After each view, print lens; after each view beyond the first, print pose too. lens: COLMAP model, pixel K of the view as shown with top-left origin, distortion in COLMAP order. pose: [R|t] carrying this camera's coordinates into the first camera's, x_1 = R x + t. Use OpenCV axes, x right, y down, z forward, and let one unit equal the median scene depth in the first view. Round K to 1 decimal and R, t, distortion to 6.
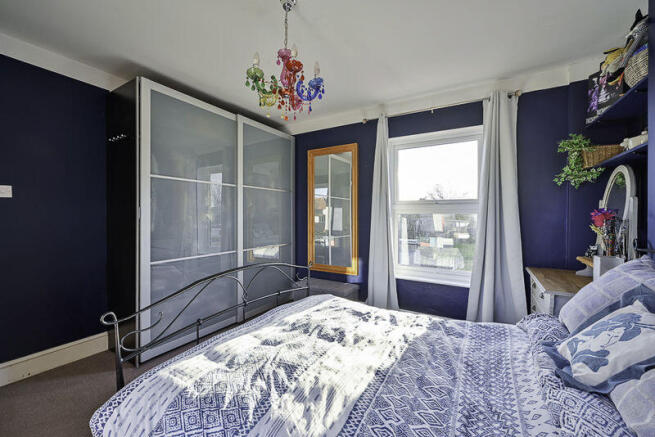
lens RADIAL K [[261.6, 0, 322.1], [0, 261.6, 216.6], [0, 0, 1]] dist [-0.001556, 0.000760]
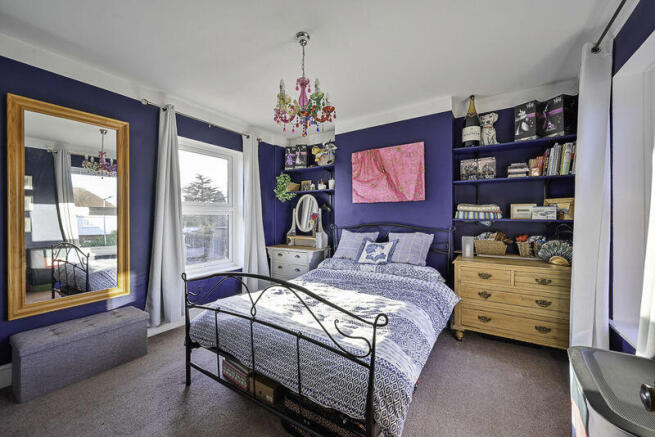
lens RADIAL K [[261.6, 0, 321.6], [0, 261.6, 217.7], [0, 0, 1]] dist [-0.001556, 0.000760]
pose [[0.050742, -0.008836, 0.998673, -0.871296], [0.005349, 0.999949, 0.008575, -0.007016], [-0.998697, 0.004906, 0.050787, 0.558462]]
